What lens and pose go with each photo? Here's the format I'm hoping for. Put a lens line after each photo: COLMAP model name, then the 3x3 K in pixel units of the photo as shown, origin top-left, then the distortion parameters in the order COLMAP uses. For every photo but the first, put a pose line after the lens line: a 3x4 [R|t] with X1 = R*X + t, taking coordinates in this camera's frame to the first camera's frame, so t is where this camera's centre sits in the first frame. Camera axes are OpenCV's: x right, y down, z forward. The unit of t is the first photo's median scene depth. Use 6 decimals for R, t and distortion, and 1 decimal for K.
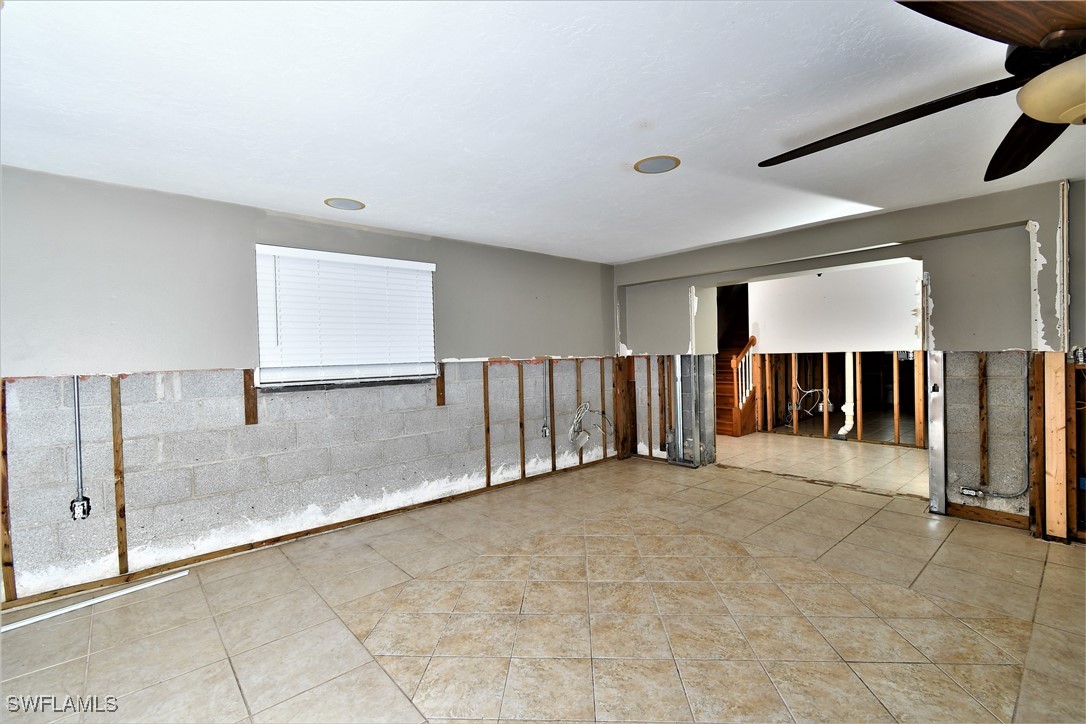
lens RADIAL K [[482.4, 0, 544.8], [0, 482.4, 363.2], [0, 0, 1]] dist [0.006636, -0.001662]
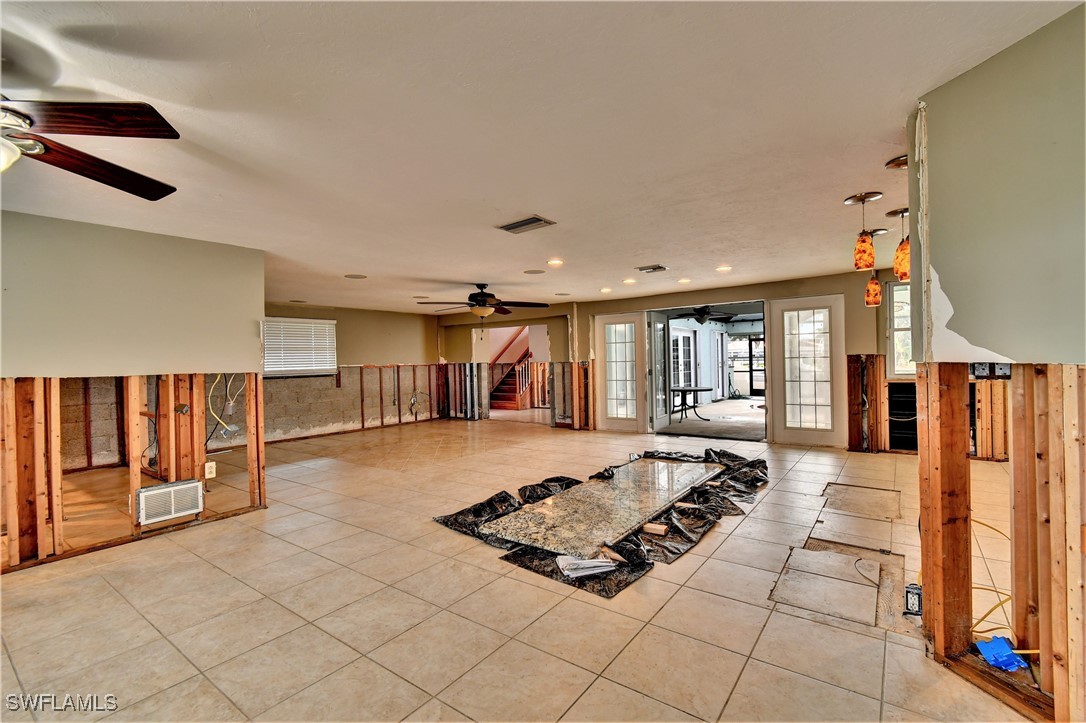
lens RADIAL K [[482.4, 0, 543.8], [0, 482.4, 362.6], [0, 0, 1]] dist [0.006636, -0.001662]
pose [[0.979768, 0.000599, 0.200137, 0.181153], [0.002868, 0.999851, -0.017034, 0.013796], [-0.200118, 0.017264, 0.979620, -0.939095]]
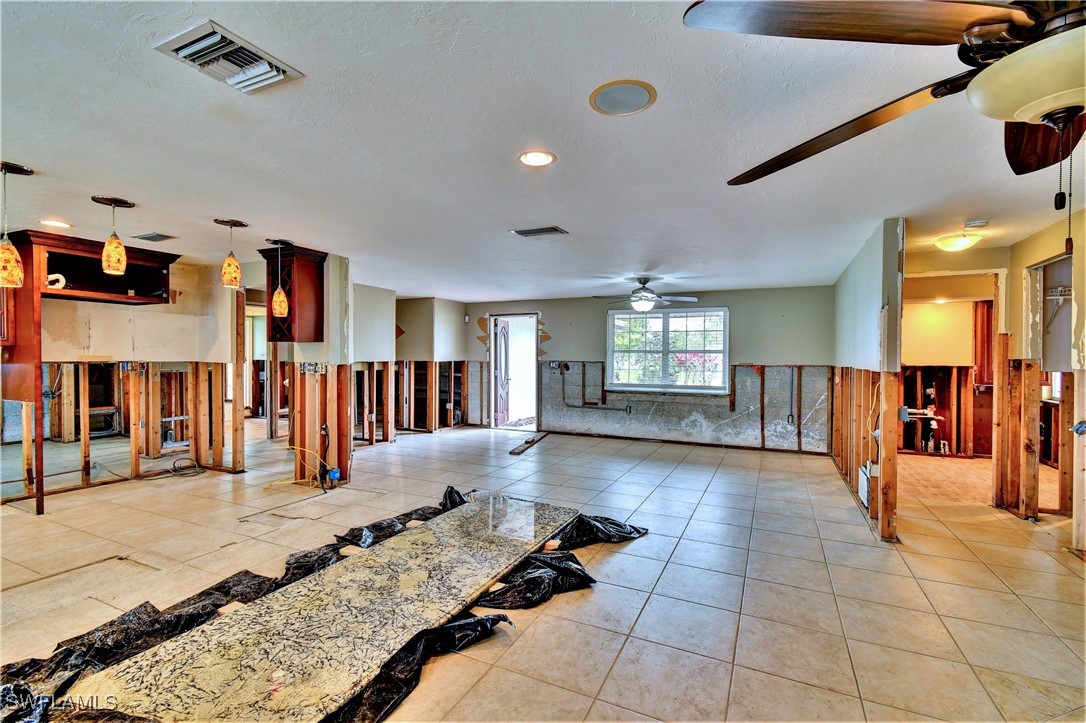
lens RADIAL K [[482.4, 0, 547.2], [0, 482.4, 360.2], [0, 0, 1]] dist [0.006636, -0.001662]
pose [[-0.921460, 0.019739, -0.387971, 0.544057], [0.007418, 0.999420, 0.033230, -0.026807], [0.388402, 0.027742, -0.921072, 0.338554]]
